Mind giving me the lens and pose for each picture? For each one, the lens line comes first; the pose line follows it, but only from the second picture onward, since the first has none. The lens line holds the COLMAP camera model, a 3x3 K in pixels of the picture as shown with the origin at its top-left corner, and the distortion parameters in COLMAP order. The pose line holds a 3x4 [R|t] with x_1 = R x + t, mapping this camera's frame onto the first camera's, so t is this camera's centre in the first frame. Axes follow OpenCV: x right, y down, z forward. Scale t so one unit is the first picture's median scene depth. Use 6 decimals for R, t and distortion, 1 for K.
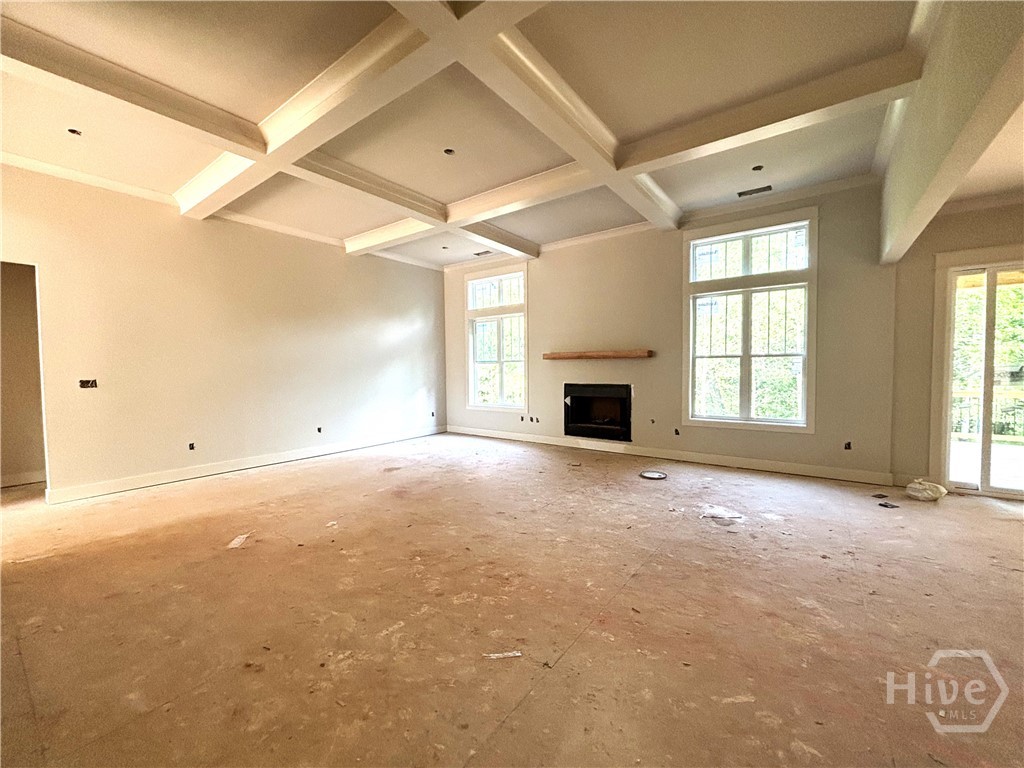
lens RADIAL K [[414.1, 0, 512.9], [0, 414.1, 387.9], [0, 0, 1]] dist [0.002339, -0.000657]
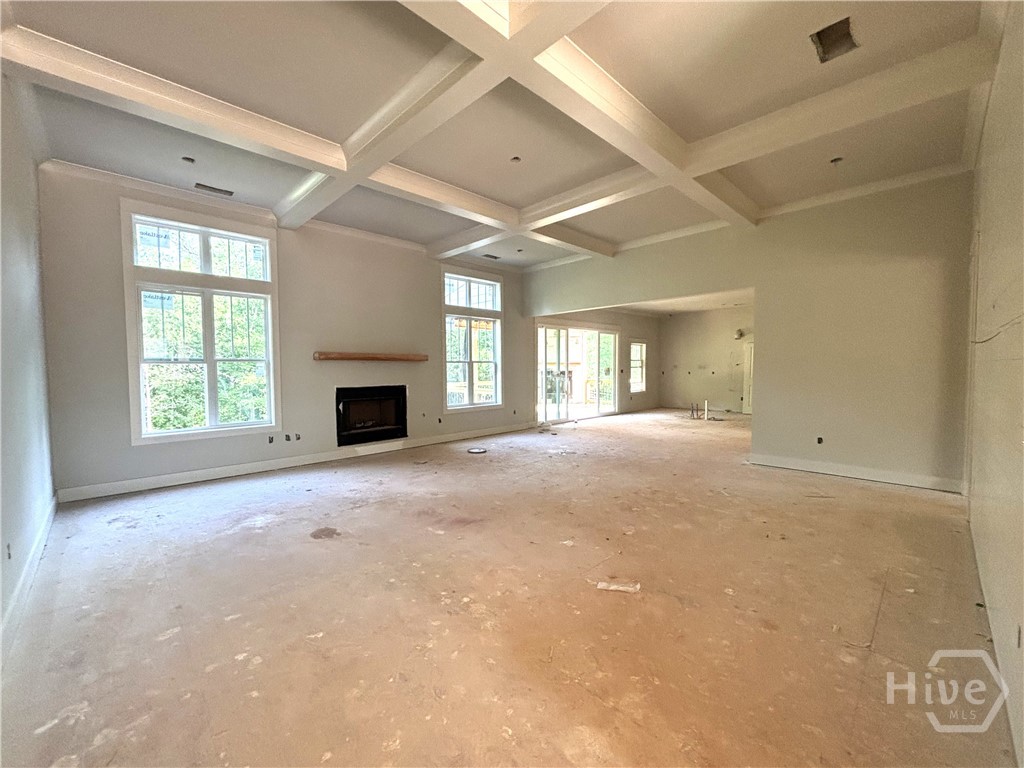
lens RADIAL K [[414.1, 0, 507.9], [0, 414.1, 385.7], [0, 0, 1]] dist [0.002339, -0.000657]
pose [[0.159814, -0.036305, 0.986479, -0.744982], [0.056370, 0.998028, 0.027598, -0.020680], [-0.985536, 0.051198, 0.161546, 0.545983]]
